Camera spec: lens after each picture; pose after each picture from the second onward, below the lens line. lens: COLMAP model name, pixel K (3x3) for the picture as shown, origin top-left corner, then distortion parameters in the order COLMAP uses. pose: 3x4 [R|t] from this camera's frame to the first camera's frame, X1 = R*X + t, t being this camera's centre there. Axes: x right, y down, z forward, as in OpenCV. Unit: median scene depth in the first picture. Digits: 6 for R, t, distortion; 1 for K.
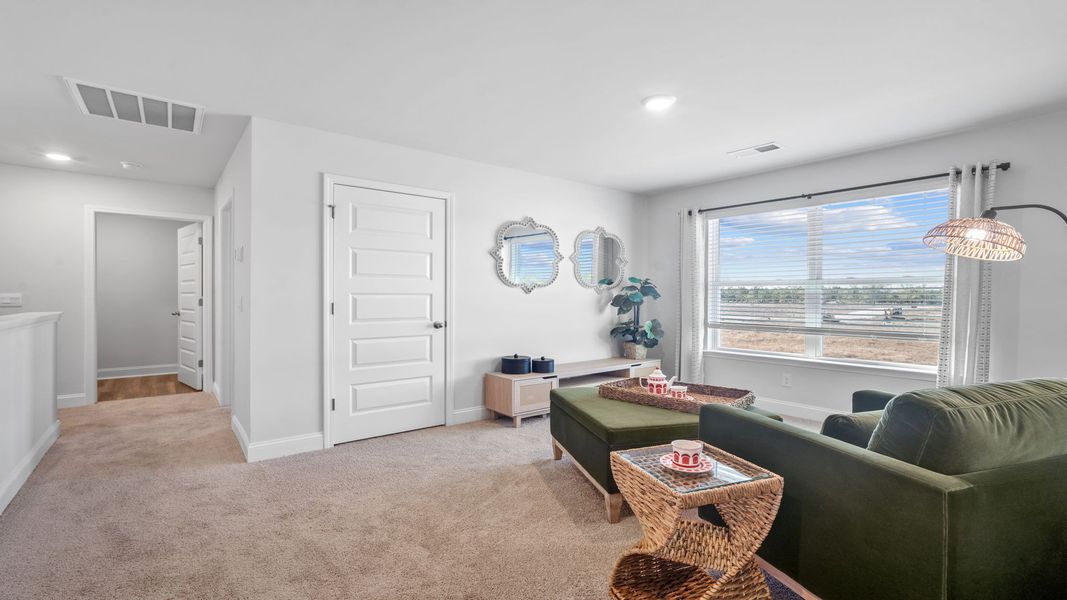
lens RADIAL K [[476.3, 0, 533.8], [0, 476.3, 297.0], [0, 0, 1]] dist [-0.001109, 0.000135]
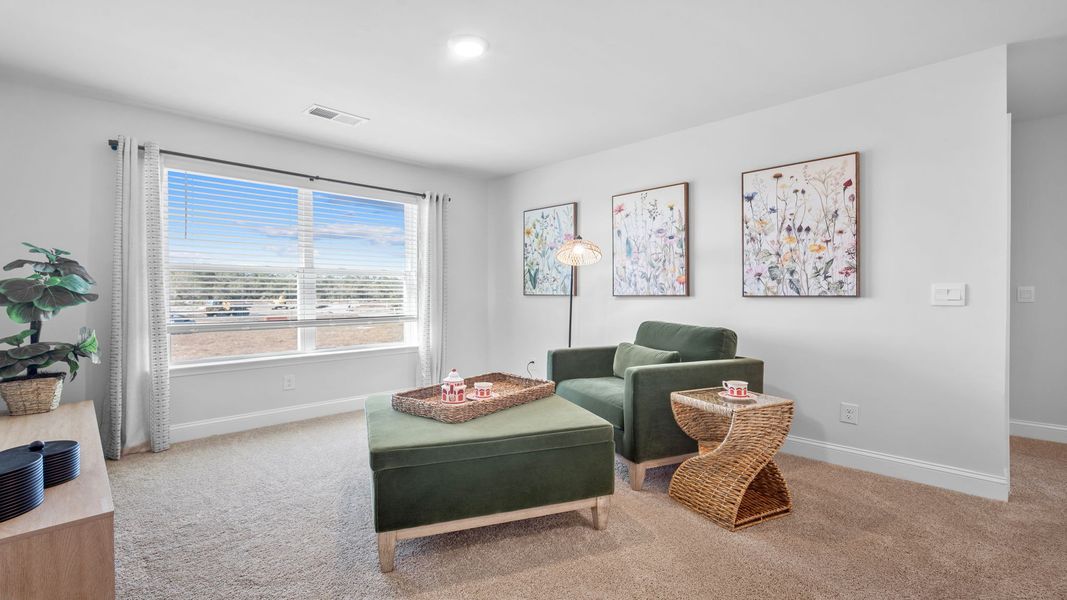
lens RADIAL K [[476.3, 0, 533.8], [0, 476.3, 297.0], [0, 0, 1]] dist [-0.001109, 0.000135]
pose [[-0.101855, -0.009903, 0.994750, -0.479295], [0.003286, 0.999942, 0.010292, 0.014411], [-0.994794, 0.004317, -0.101816, 0.811336]]
